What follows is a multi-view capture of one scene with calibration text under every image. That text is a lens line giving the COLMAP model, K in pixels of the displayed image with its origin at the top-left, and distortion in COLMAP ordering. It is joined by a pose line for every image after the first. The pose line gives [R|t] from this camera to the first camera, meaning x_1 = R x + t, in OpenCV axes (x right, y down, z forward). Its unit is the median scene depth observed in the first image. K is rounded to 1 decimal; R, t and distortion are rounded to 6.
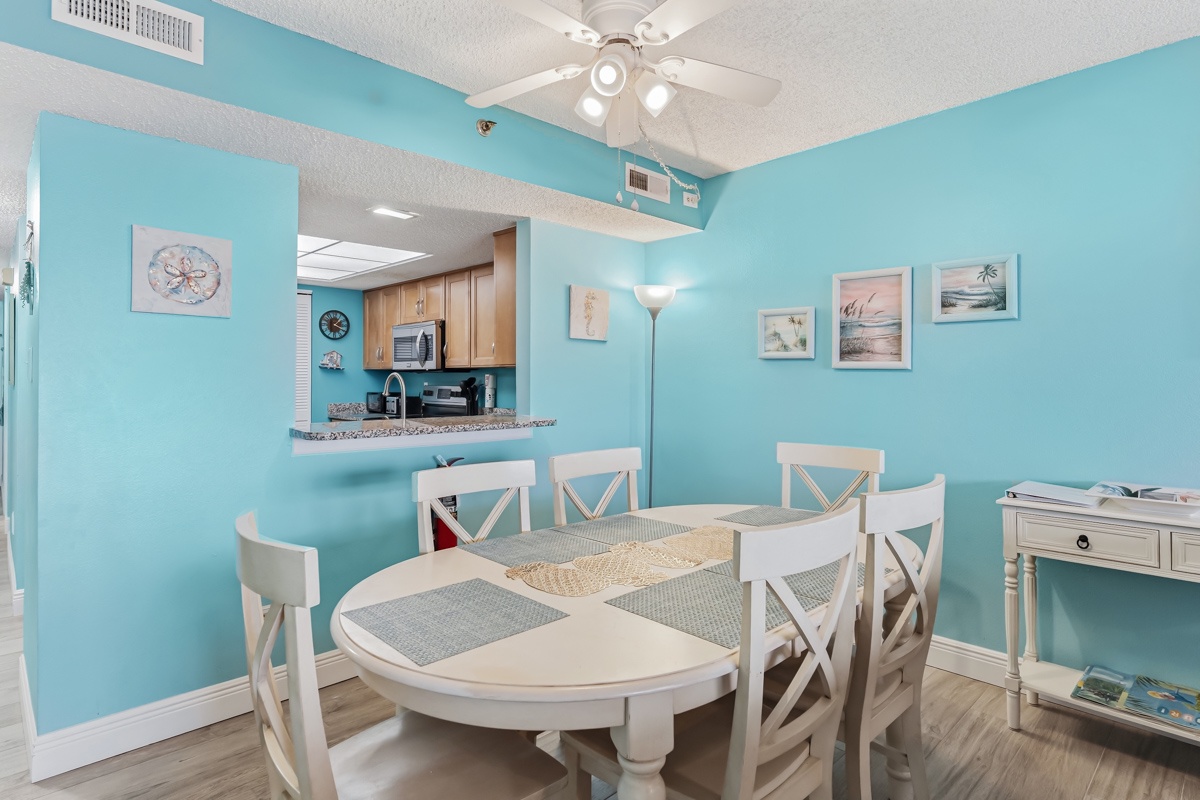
lens RADIAL K [[616.2, 0, 595.6], [0, 616.2, 398.5], [0, 0, 1]] dist [-0.019430, -0.000127]
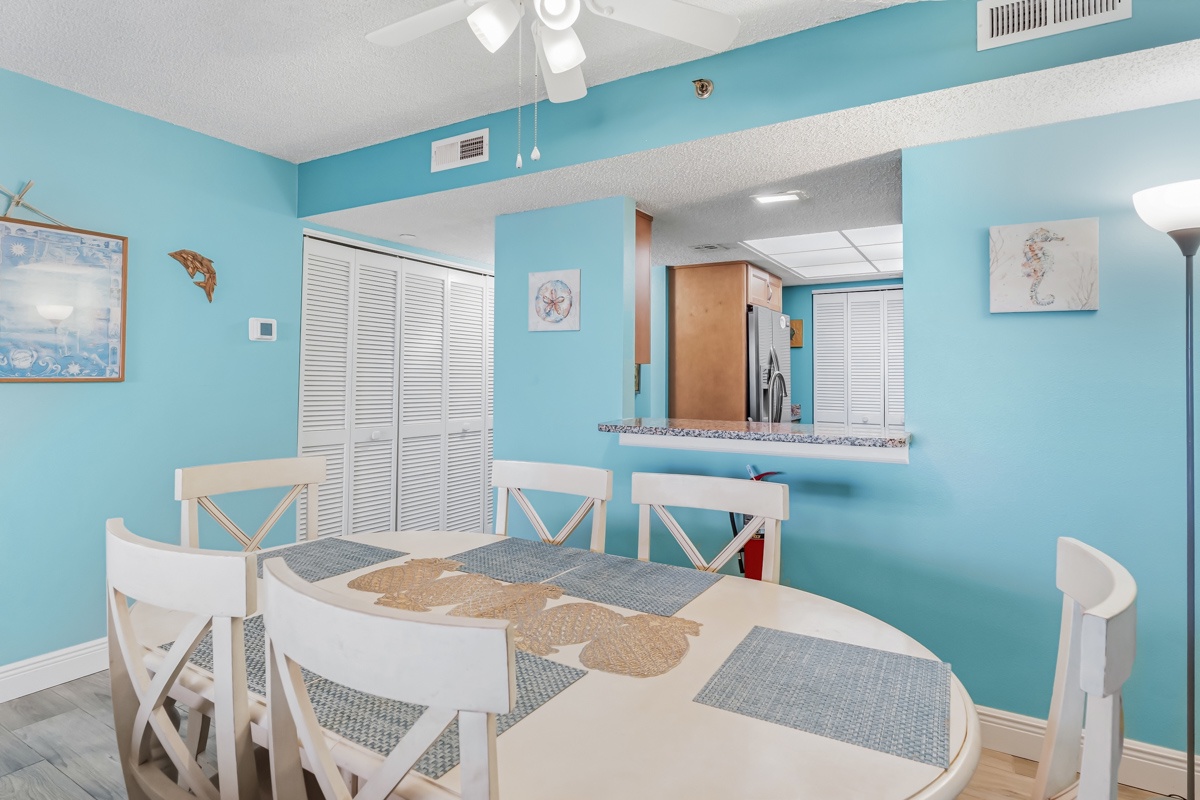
lens RADIAL K [[647.3, 0, 622.4], [0, 647.3, 368.3], [0, 0, 1]] dist [0.025910, -0.000046]
pose [[0.283068, -0.010180, -0.959046, 0.756419], [-0.031422, 0.999308, -0.019881, -0.027880], [0.958585, 0.035763, 0.282552, 0.724625]]
